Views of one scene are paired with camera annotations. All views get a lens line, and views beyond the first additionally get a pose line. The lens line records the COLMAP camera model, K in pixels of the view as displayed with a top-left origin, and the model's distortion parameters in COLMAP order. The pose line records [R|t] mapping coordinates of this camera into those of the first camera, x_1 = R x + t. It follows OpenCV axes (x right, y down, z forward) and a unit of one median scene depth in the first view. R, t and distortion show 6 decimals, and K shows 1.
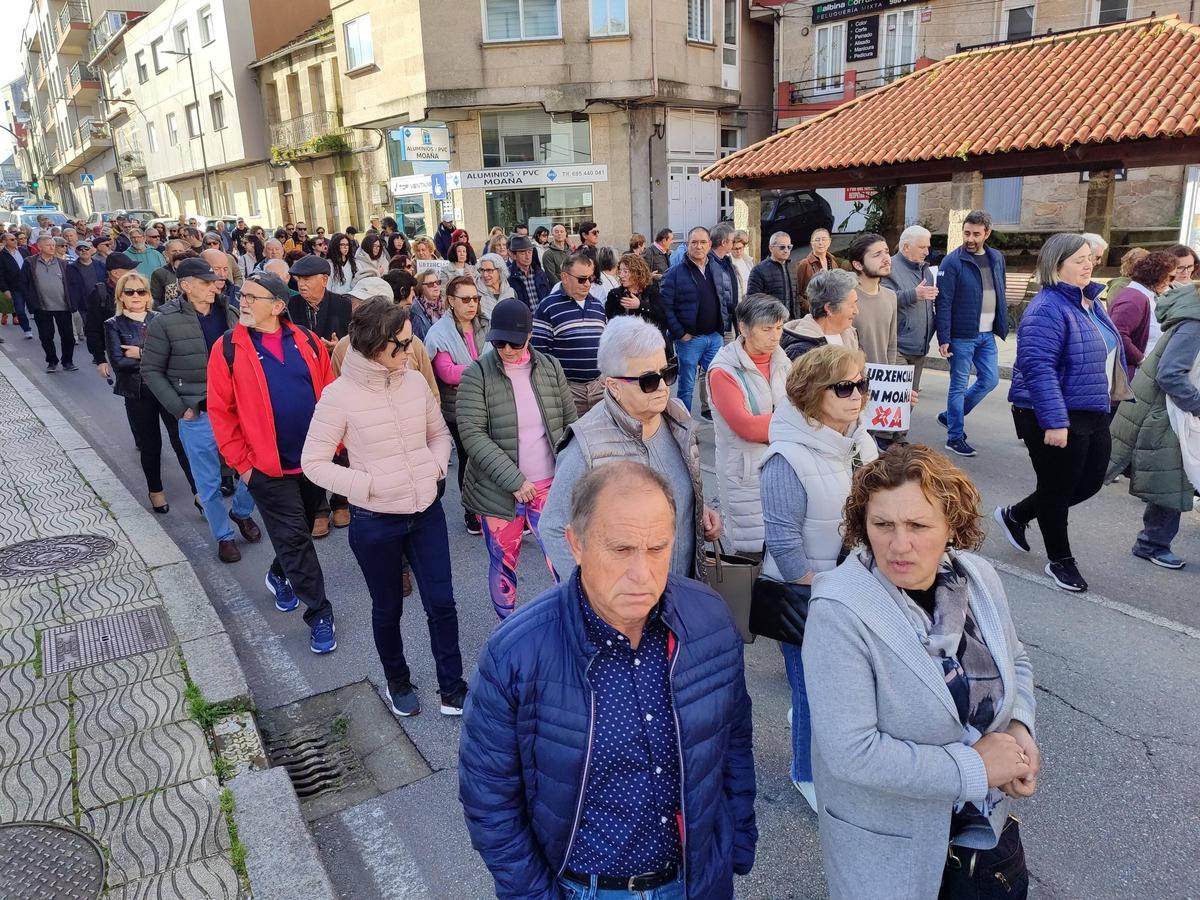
lens RADIAL K [[862.9, 0, 606.6], [0, 862.9, 446.6], [0, 0, 1]] dist [0.020581, -0.007591]
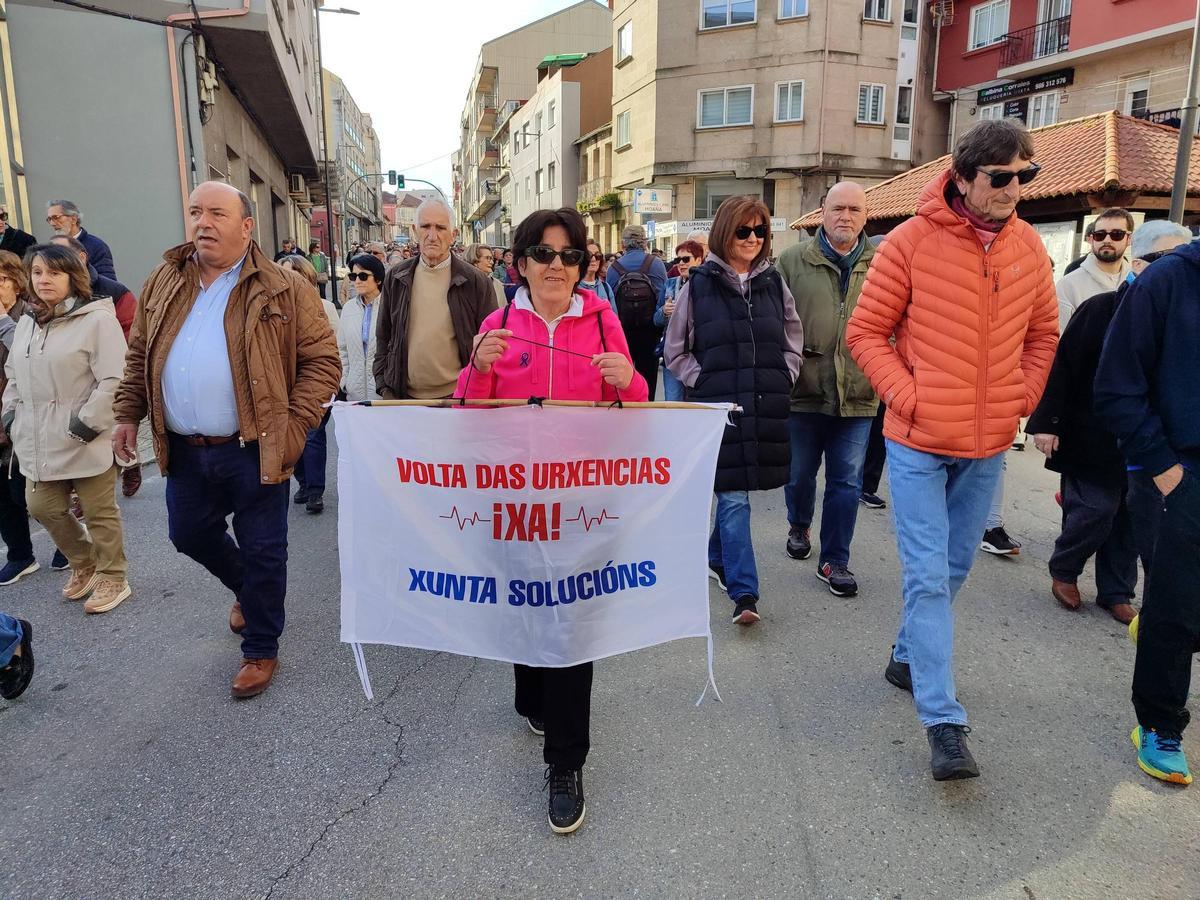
lens RADIAL K [[862.9, 0, 606.6], [0, 862.9, 446.6], [0, 0, 1]] dist [0.020581, -0.007591]
pose [[0.914902, 0.122631, -0.384599, 0.290600], [-0.145048, 0.988979, -0.029706, 0.084343], [0.376718, 0.082963, 0.922605, -0.250966]]
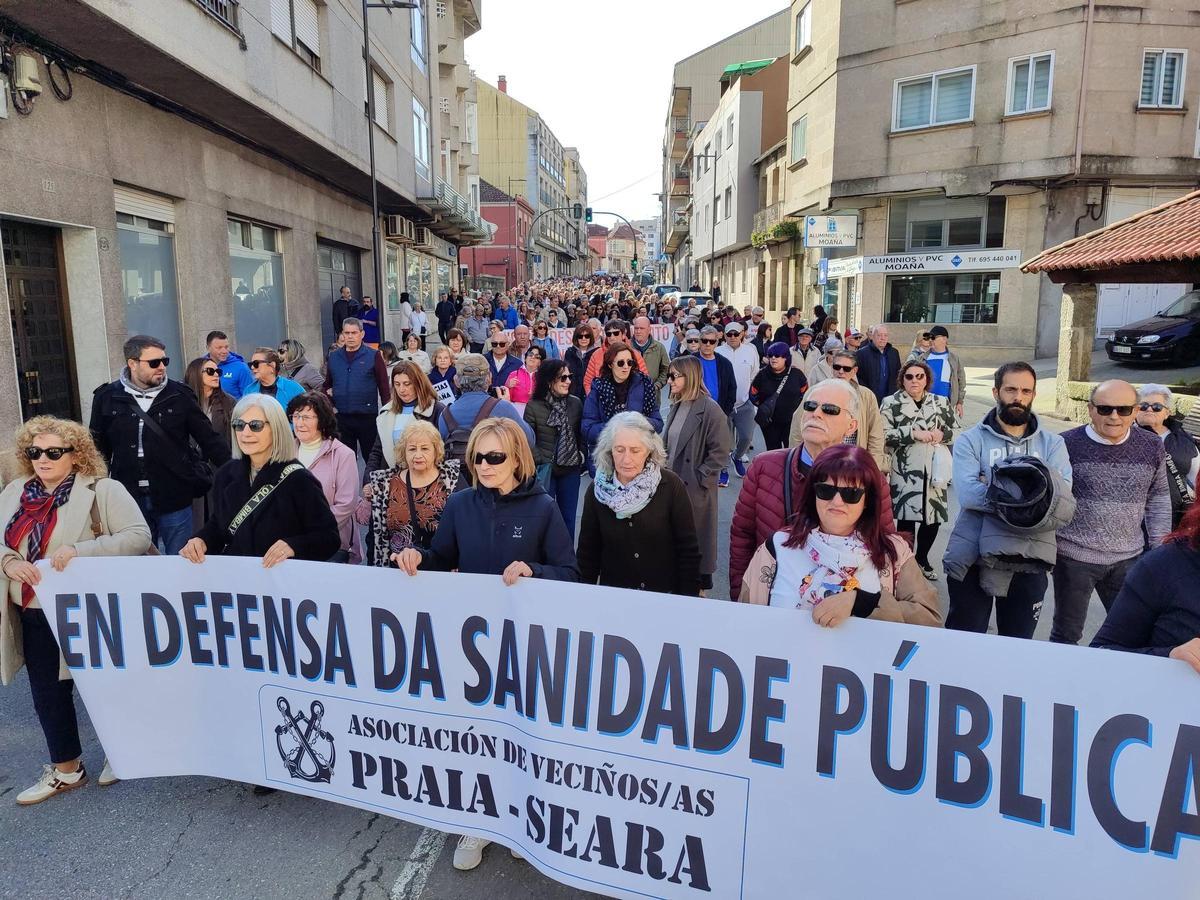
lens RADIAL K [[862.9, 0, 606.6], [0, 862.9, 446.6], [0, 0, 1]] dist [0.020581, -0.007591]
pose [[0.786899, 0.136769, -0.601735, 0.232865], [-0.184044, 0.982766, -0.017304, -0.027976], [0.588998, 0.124362, 0.798509, 0.046019]]
